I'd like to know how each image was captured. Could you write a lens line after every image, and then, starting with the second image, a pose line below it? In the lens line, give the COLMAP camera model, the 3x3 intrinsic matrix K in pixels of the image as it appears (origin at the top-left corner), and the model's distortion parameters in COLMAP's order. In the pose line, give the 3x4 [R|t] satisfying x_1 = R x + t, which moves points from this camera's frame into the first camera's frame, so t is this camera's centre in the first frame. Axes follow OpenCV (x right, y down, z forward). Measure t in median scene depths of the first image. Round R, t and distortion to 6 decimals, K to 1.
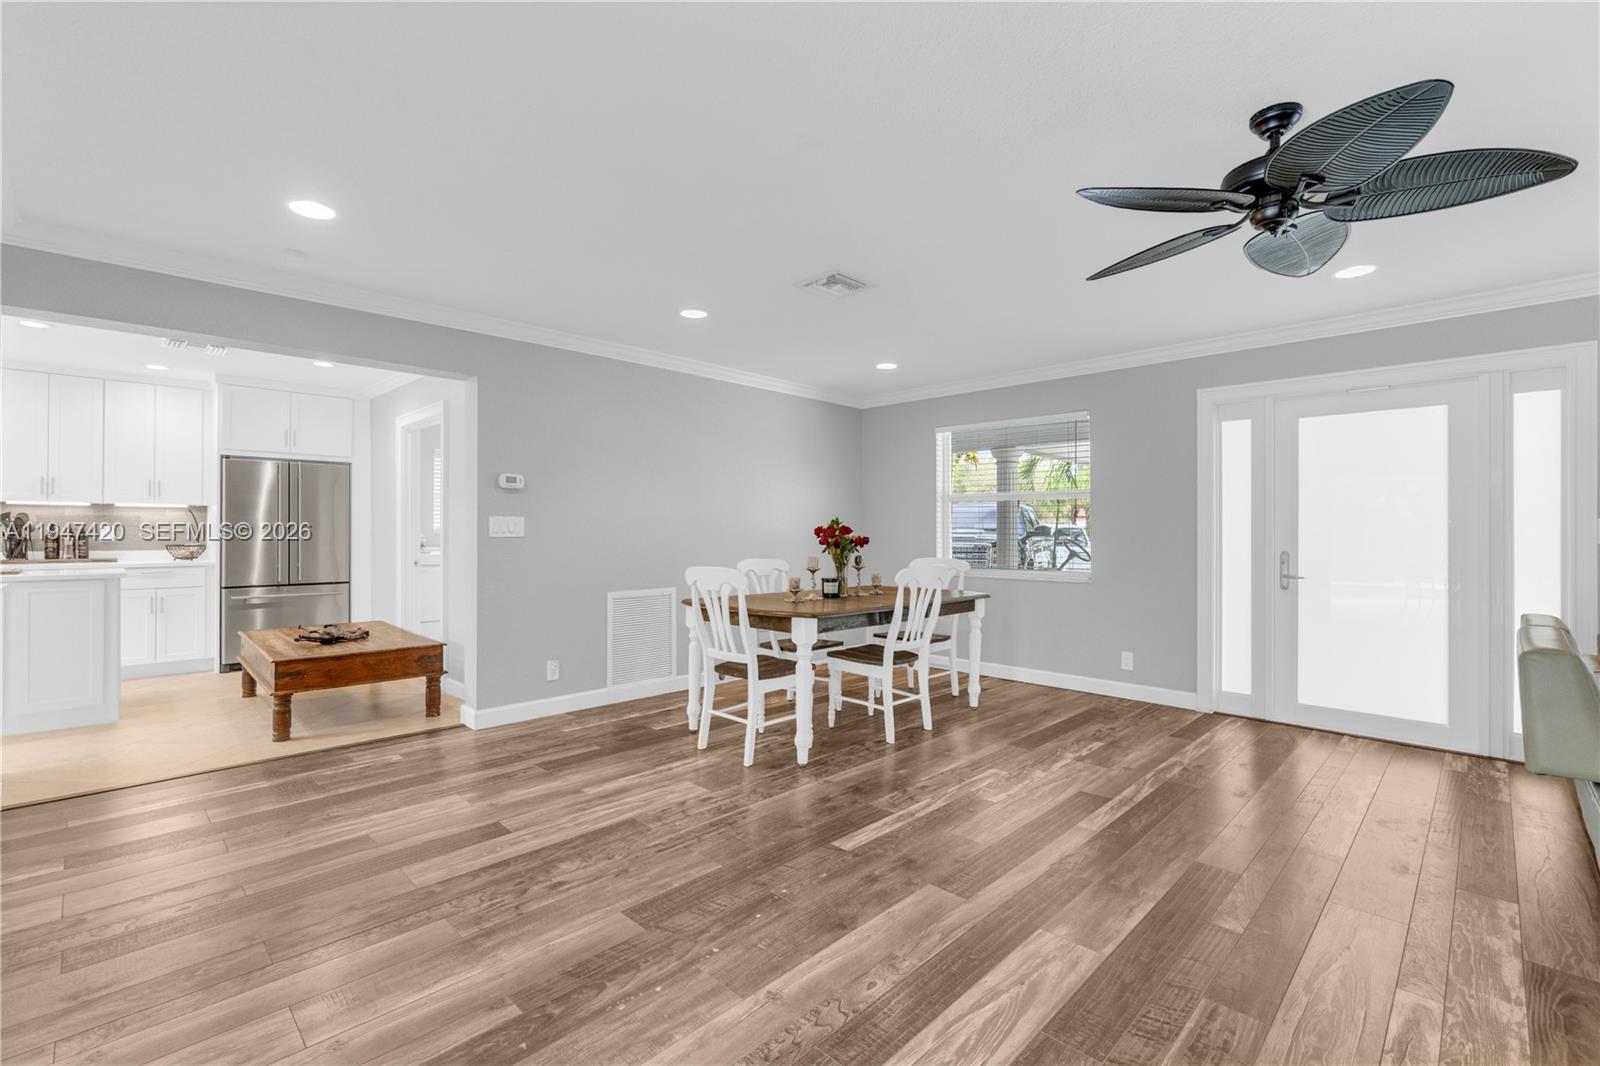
lens RADIAL K [[695.7, 0, 766.8], [0, 695.7, 532.2], [0, 0, 1]] dist [-0.001607, -0.000488]
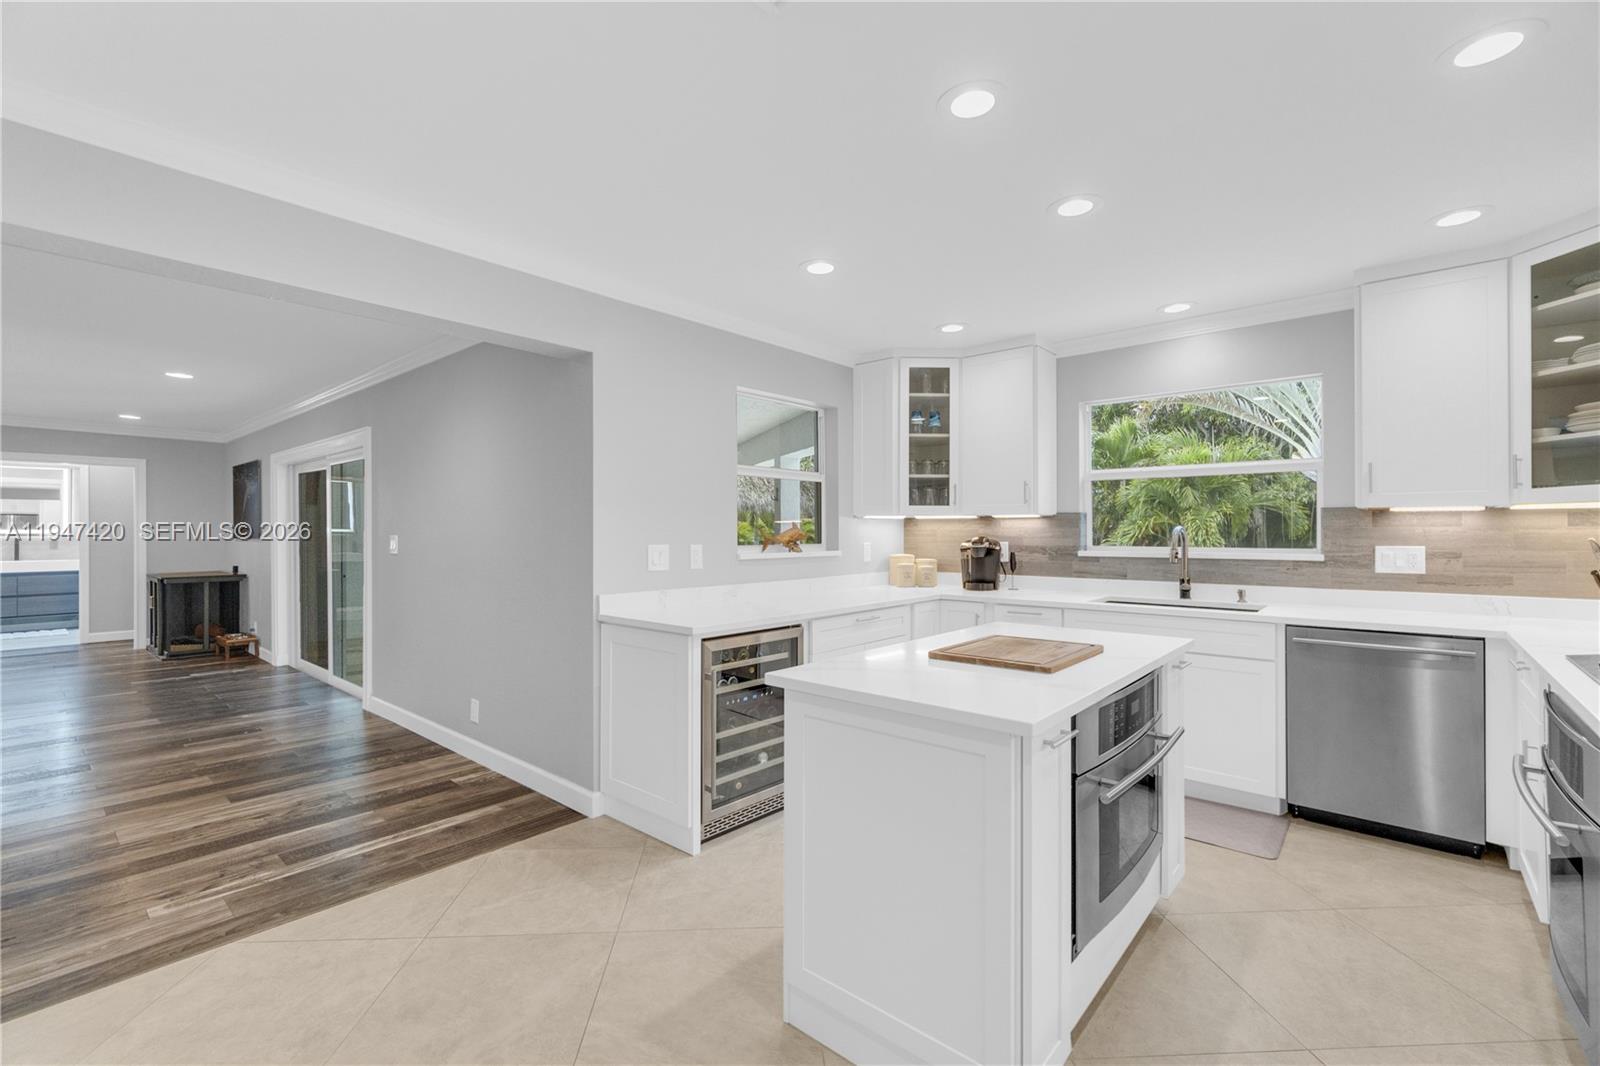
lens RADIAL K [[695.7, 0, 768.7], [0, 695.7, 530.5], [0, 0, 1]] dist [-0.001607, -0.000488]
pose [[-0.997864, -0.003226, -0.065249, -0.913364], [-0.003073, 0.999992, -0.002456, -0.027486], [0.065257, -0.002250, -0.997866, 1.451489]]
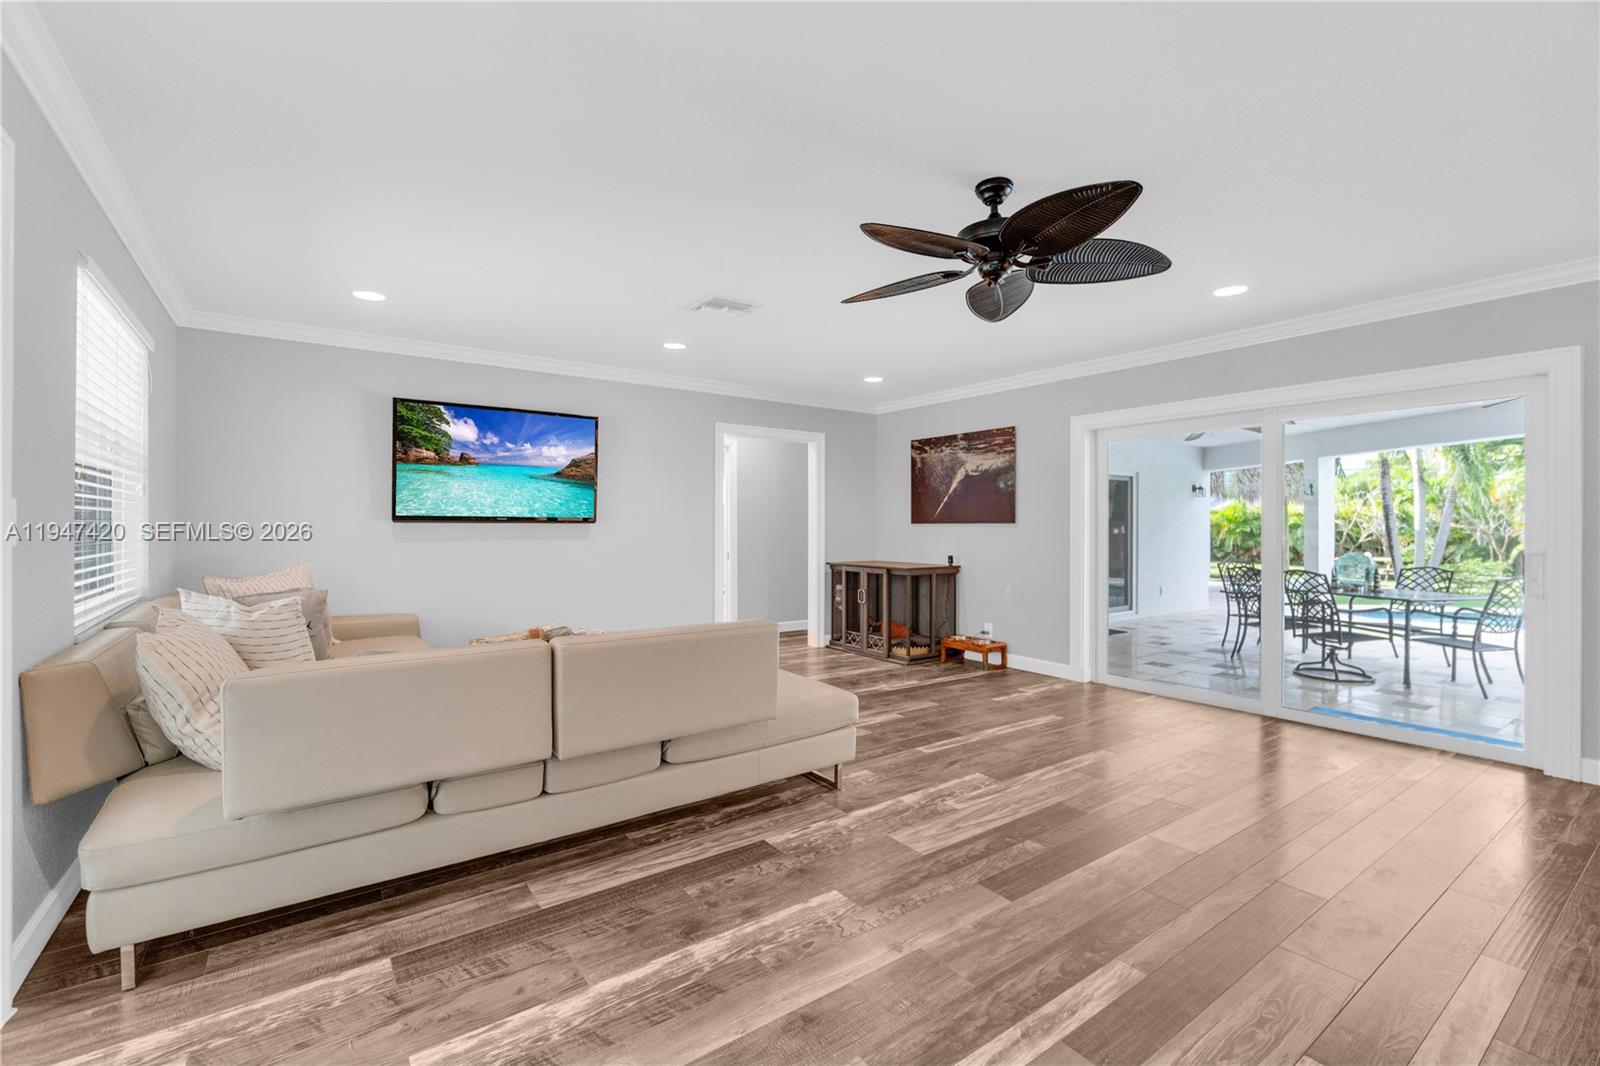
lens RADIAL K [[695.7, 0, 777.6], [0, 695.7, 509.4], [0, 0, 1]] dist [-0.001607, -0.000488]
pose [[-0.987904, -0.005571, 0.154968, 0.459624], [-0.008429, 0.999806, -0.017793, -0.005927], [-0.154839, -0.018884, -0.987759, 1.145881]]
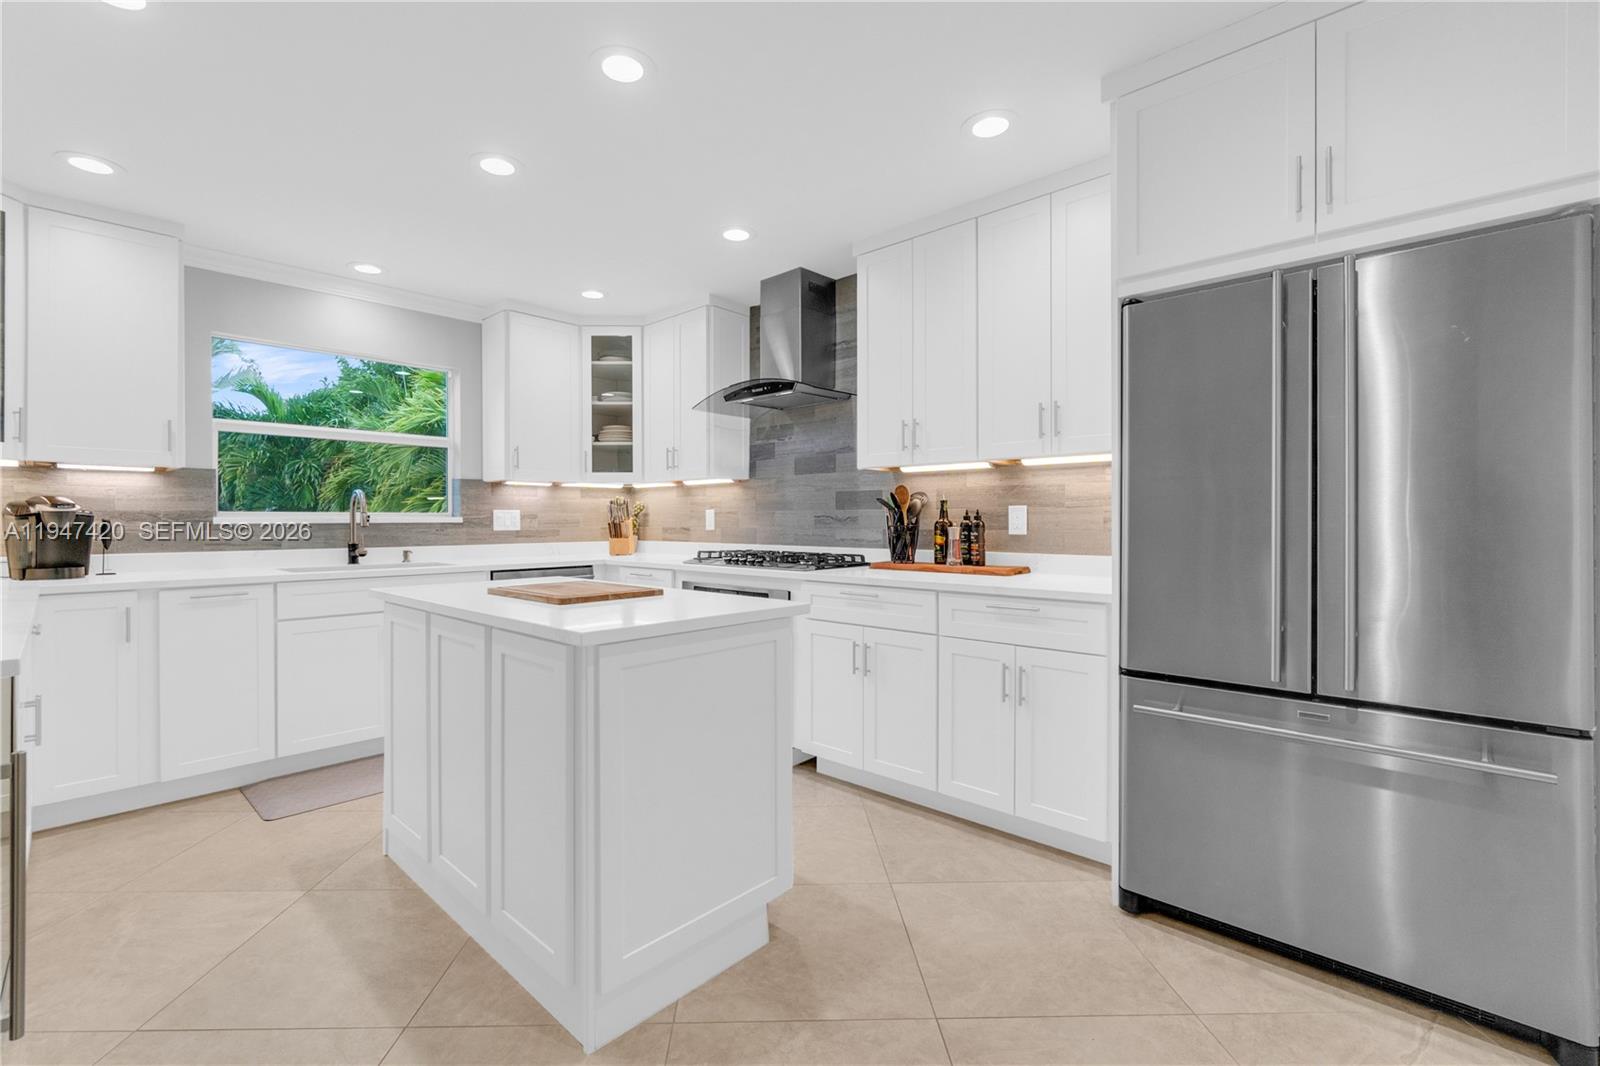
lens RADIAL K [[695.7, 0, 798.3], [0, 695.7, 521.8], [0, 0, 1]] dist [-0.001607, -0.000488]
pose [[0.059359, -0.002523, -0.998233, -0.598011], [0.002875, 0.999993, -0.002356, 0.006237], [0.998233, -0.002730, 0.059366, 1.115423]]
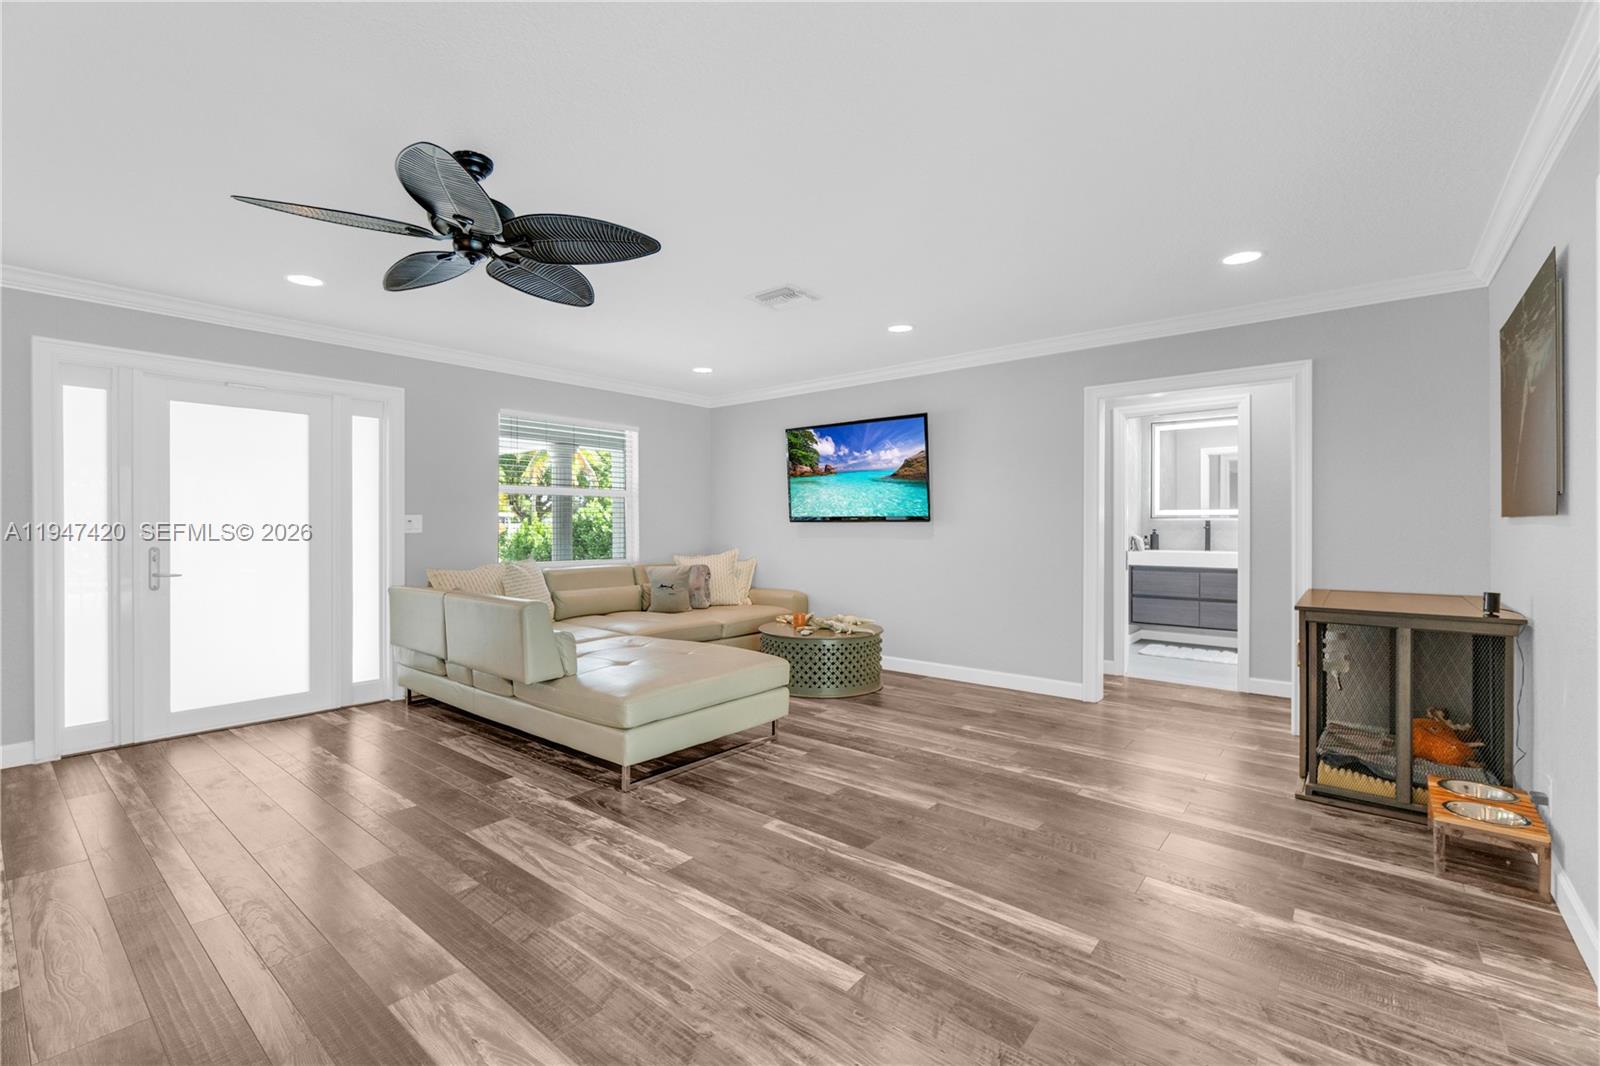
lens RADIAL K [[695.7, 0, 793.4], [0, 695.7, 527.7], [0, 0, 1]] dist [-0.001607, -0.000488]
pose [[-0.108353, -0.007733, 0.994082, -0.232340], [0.002651, 0.999964, 0.008067, -0.001852], [-0.994109, 0.003510, -0.108329, 0.297651]]
